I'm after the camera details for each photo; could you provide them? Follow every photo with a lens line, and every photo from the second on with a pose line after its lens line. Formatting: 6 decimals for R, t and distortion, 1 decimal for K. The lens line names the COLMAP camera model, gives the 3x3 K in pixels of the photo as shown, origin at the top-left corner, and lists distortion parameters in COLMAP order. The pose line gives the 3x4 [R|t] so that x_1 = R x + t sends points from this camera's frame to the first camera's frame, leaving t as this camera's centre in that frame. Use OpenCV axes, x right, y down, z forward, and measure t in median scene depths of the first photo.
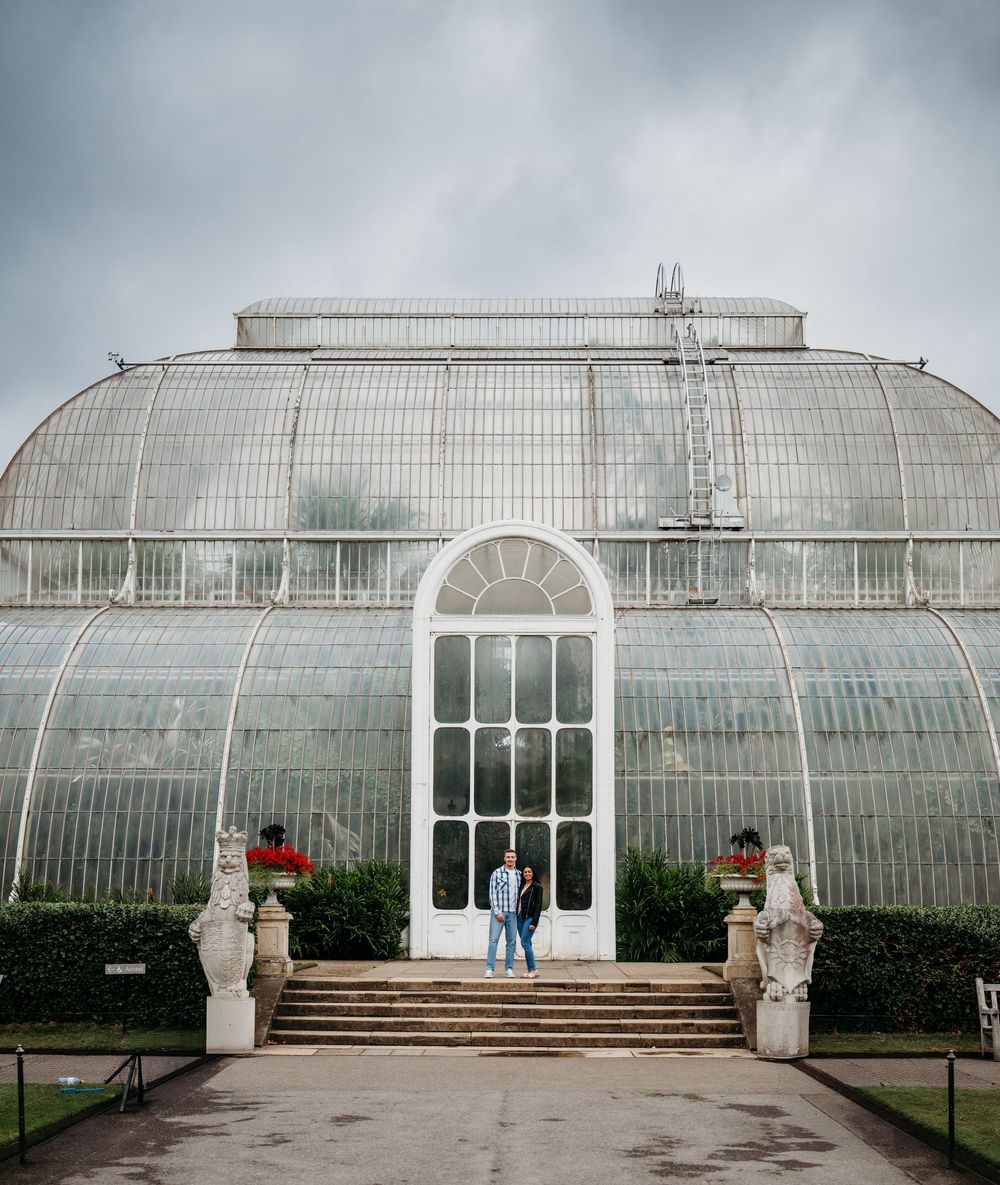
lens RADIAL K [[1471.0, 0, 496.4], [0, 1471.0, 736.9], [0, 0, 1]] dist [-0.006540, -0.000638]
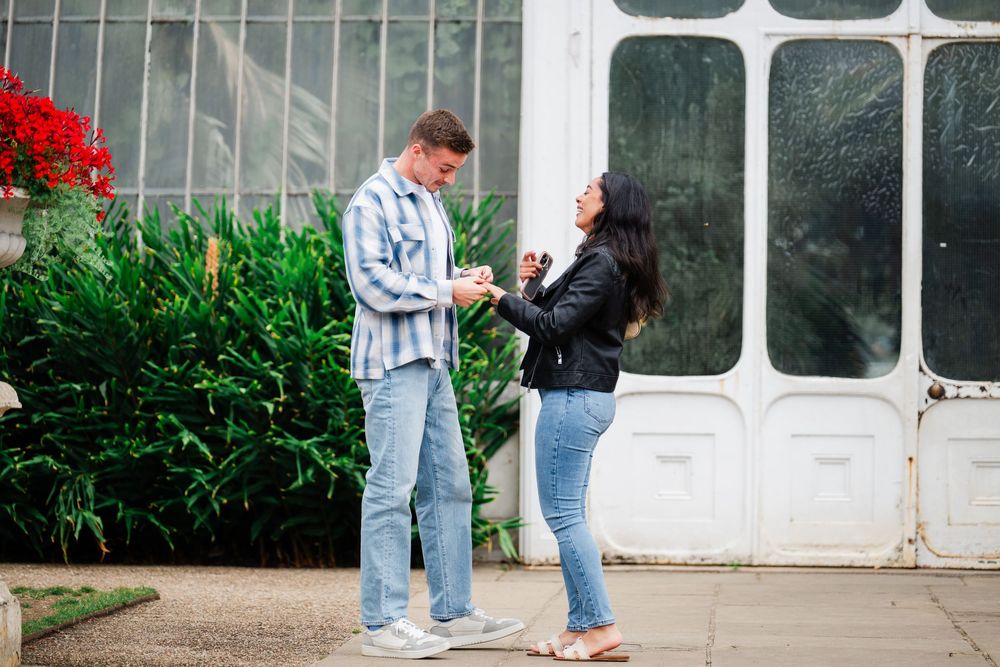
lens RADIAL K [[3438.1, 0, 500.8], [0, 3438.1, 403.4], [0, 0, 1]] dist [-0.074501, -2.310180]
pose [[0.998837, 0.002717, -0.048135, -0.032705], [0.003078, 0.992781, 0.119903, 0.048834], [0.048113, -0.119912, 0.991618, 0.391014]]
